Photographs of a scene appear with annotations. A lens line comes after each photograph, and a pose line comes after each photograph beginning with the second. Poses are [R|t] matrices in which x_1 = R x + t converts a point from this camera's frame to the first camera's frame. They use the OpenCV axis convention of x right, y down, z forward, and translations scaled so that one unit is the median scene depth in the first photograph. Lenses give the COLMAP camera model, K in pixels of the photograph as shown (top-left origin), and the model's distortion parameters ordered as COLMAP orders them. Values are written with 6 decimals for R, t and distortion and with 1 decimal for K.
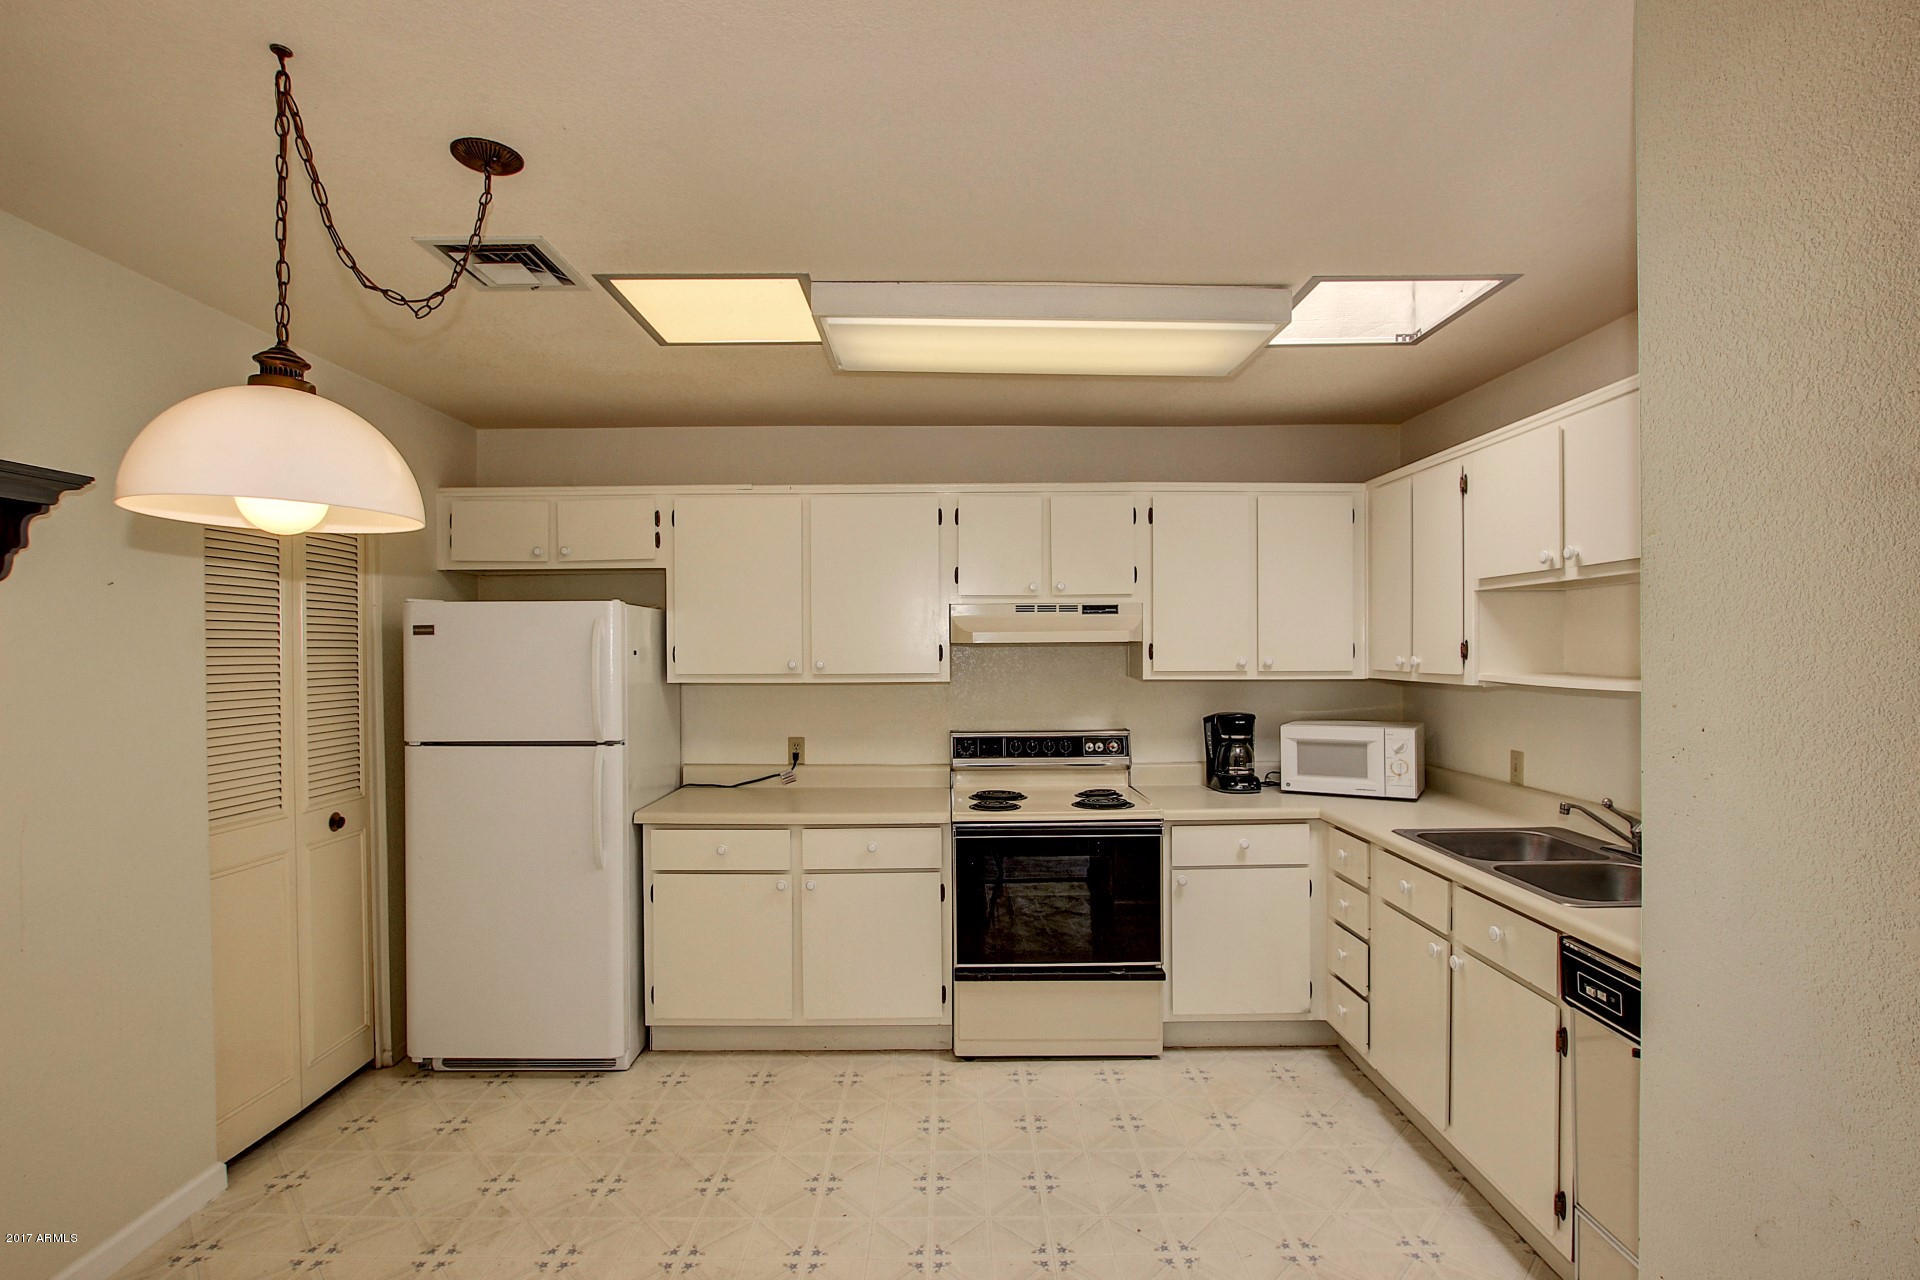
lens RADIAL K [[899.0, 0, 955.4], [0, 899.0, 654.3], [0, 0, 1]] dist [-0.027054, 0.000352]
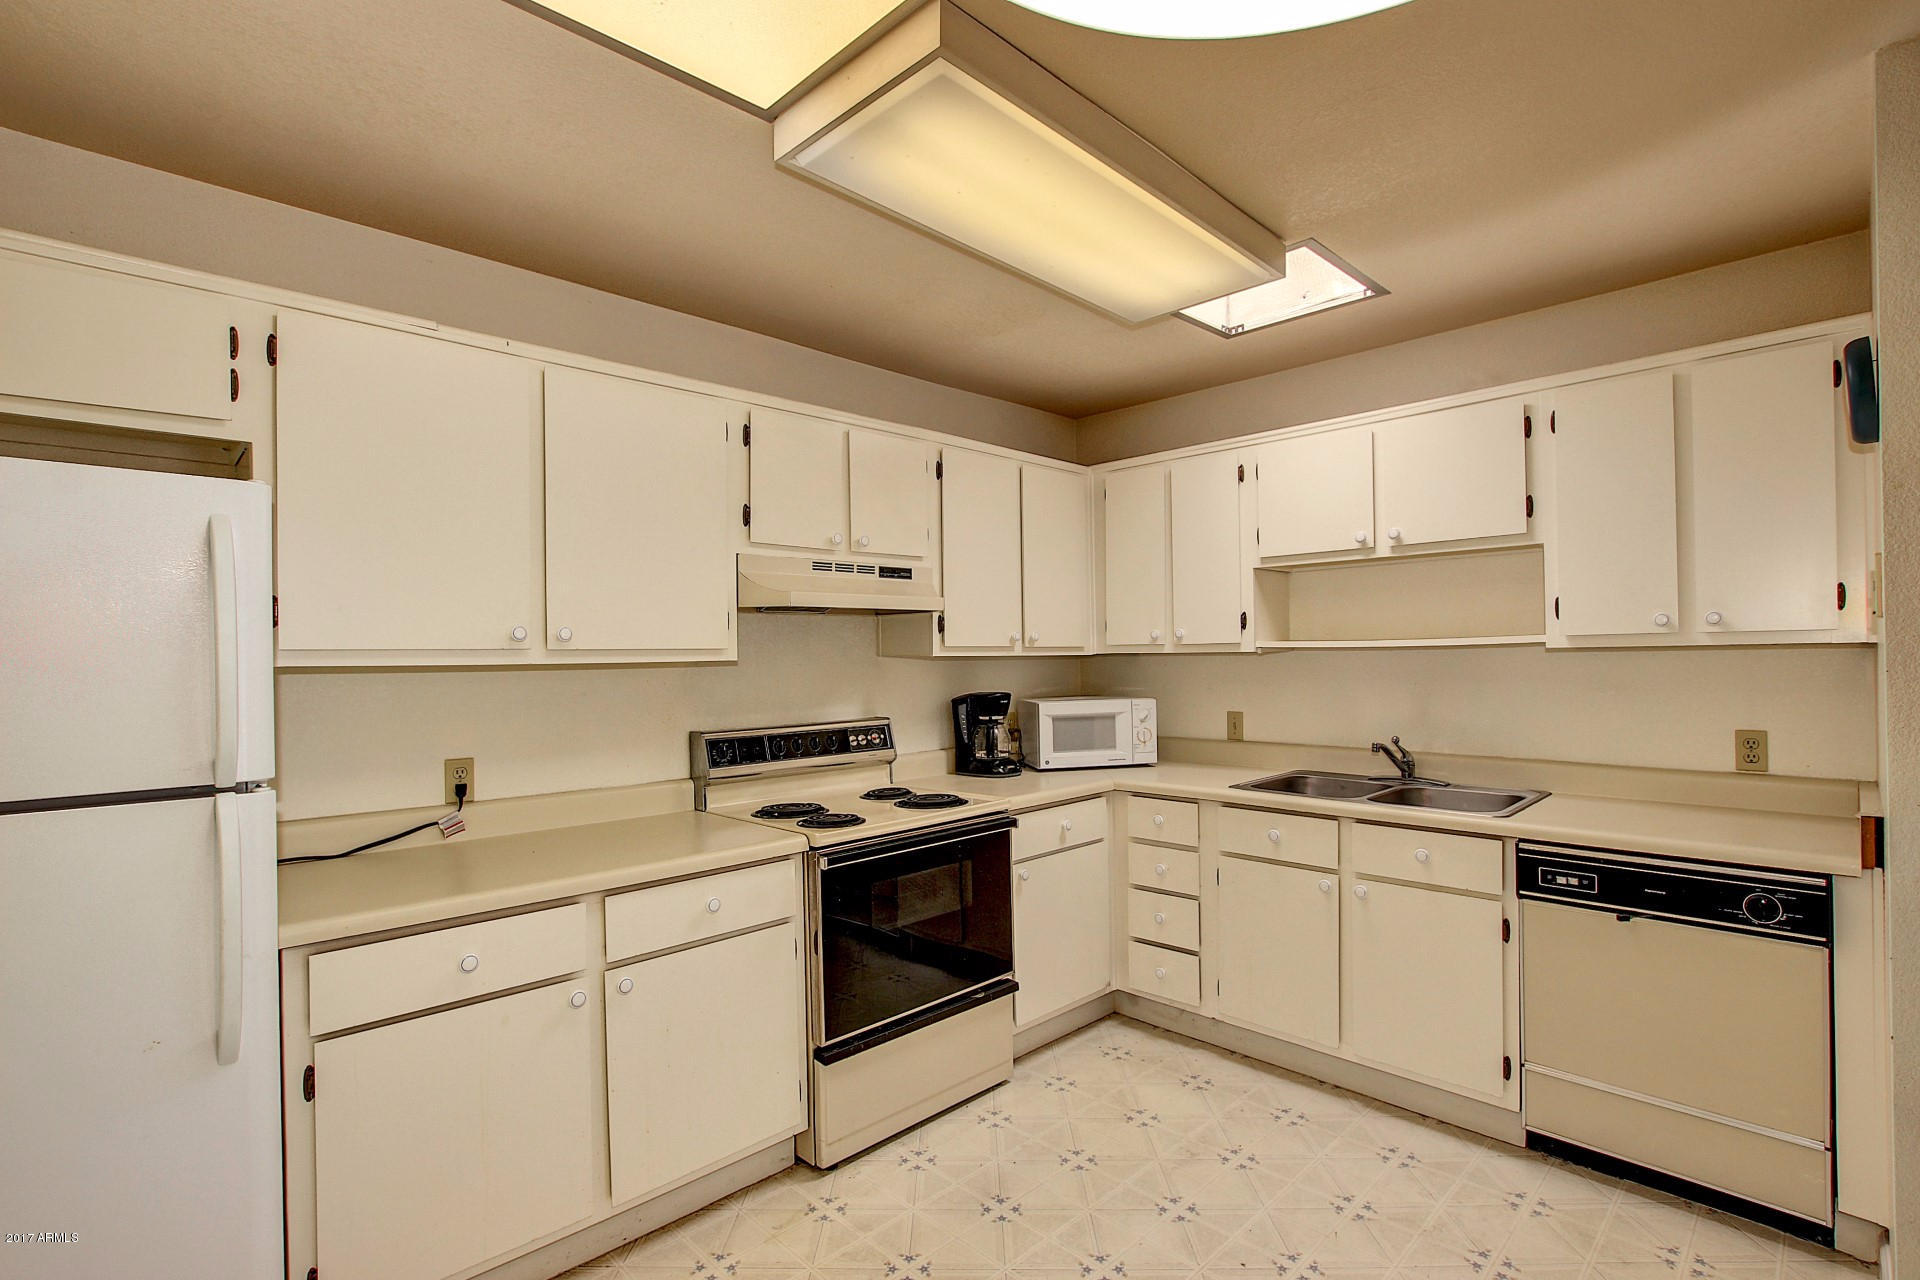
lens RADIAL K [[899.0, 0, 955.4], [0, 899.0, 654.3], [0, 0, 1]] dist [-0.027054, 0.000352]
pose [[0.719316, -0.003357, 0.694675, -0.418460], [0.014142, 0.999852, -0.009812, 0.038338], [-0.694539, 0.016882, 0.719257, 0.391885]]
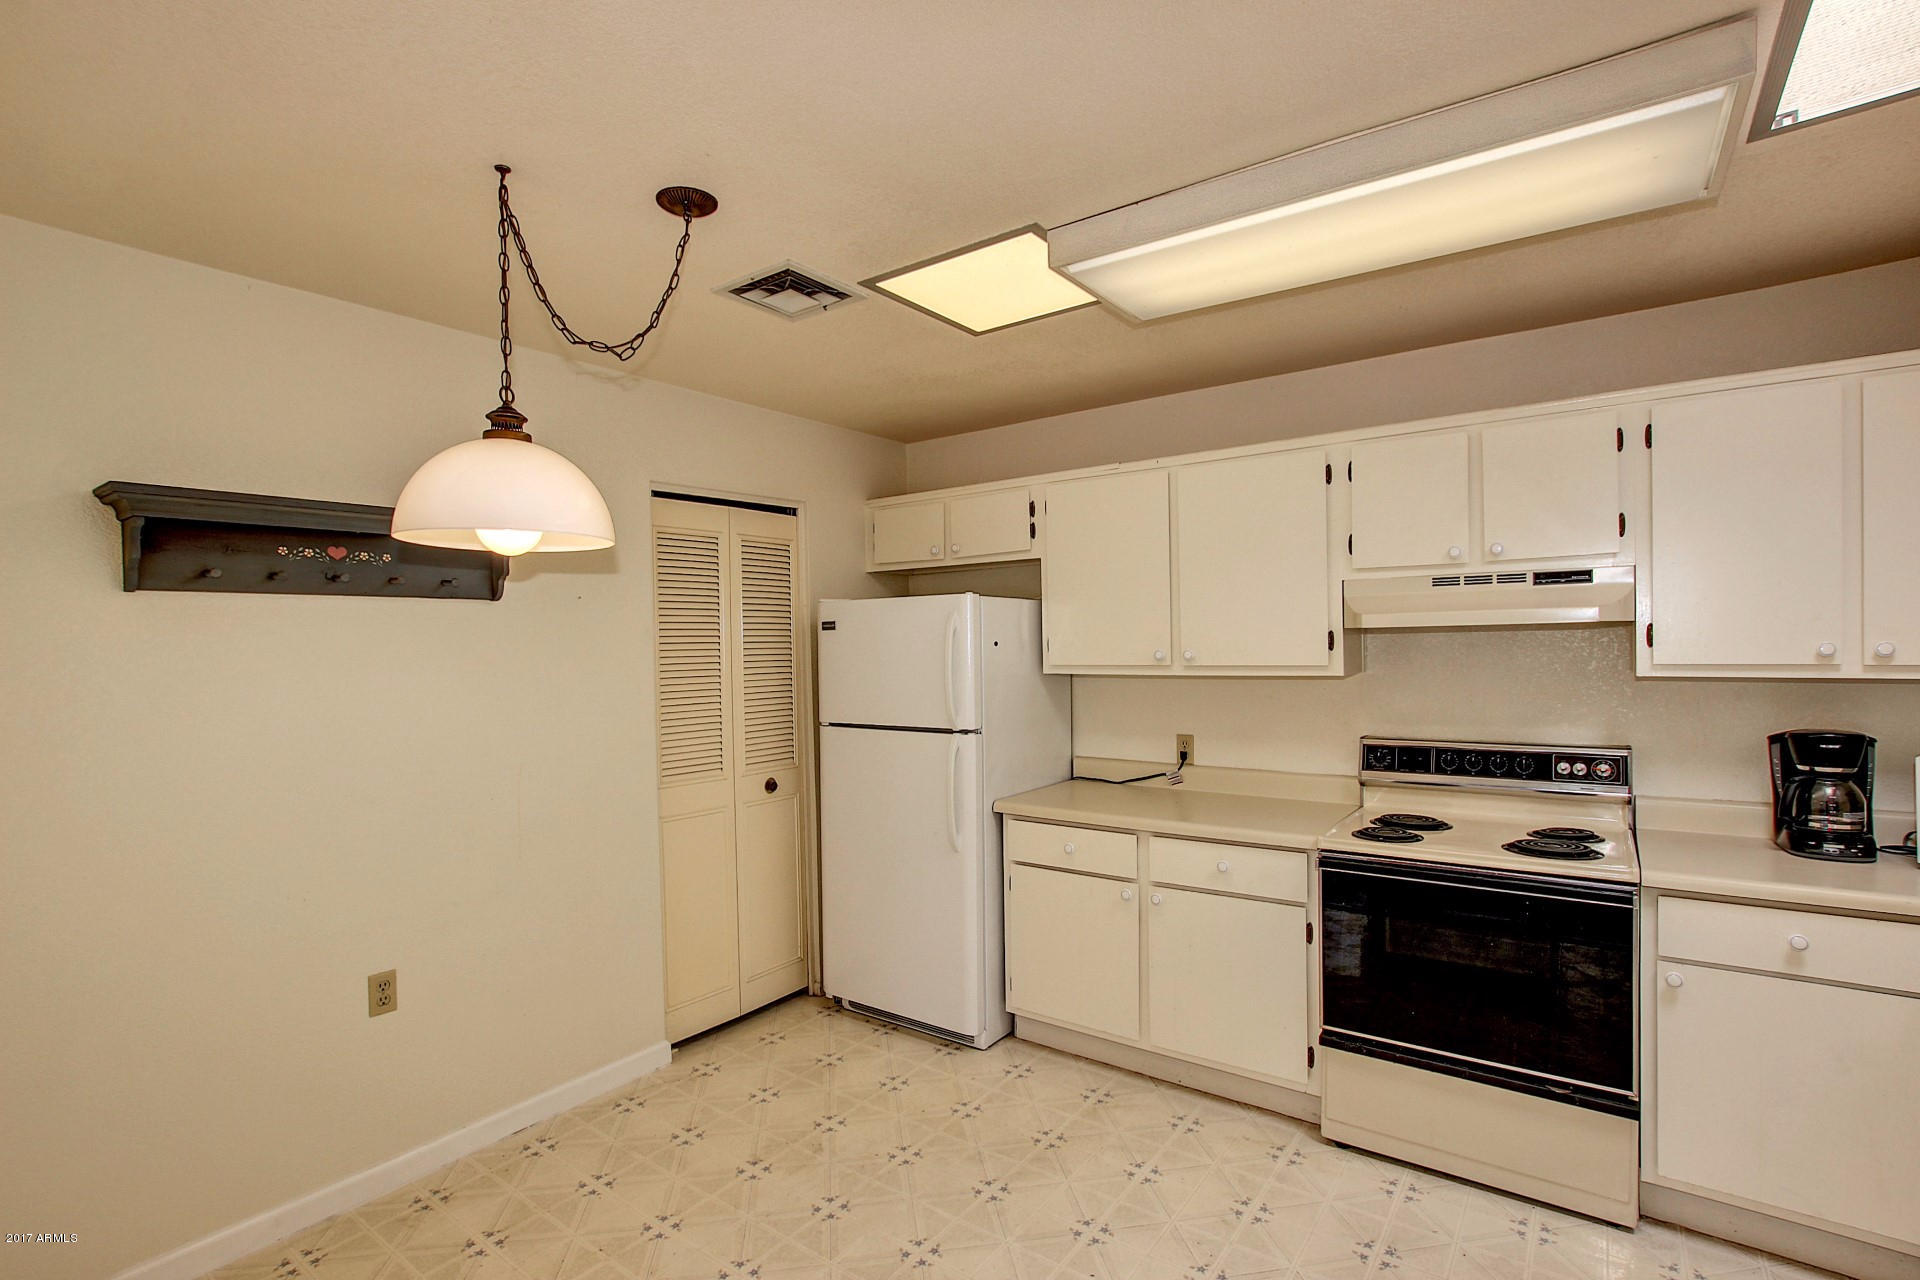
lens RADIAL K [[899.0, 0, 955.4], [0, 899.0, 654.3], [0, 0, 1]] dist [-0.027054, 0.000352]
pose [[0.797868, -0.001203, -0.602831, 0.220141], [0.009183, 0.999906, 0.010158, -0.000542], [0.602762, -0.013640, 0.797805, 0.158906]]
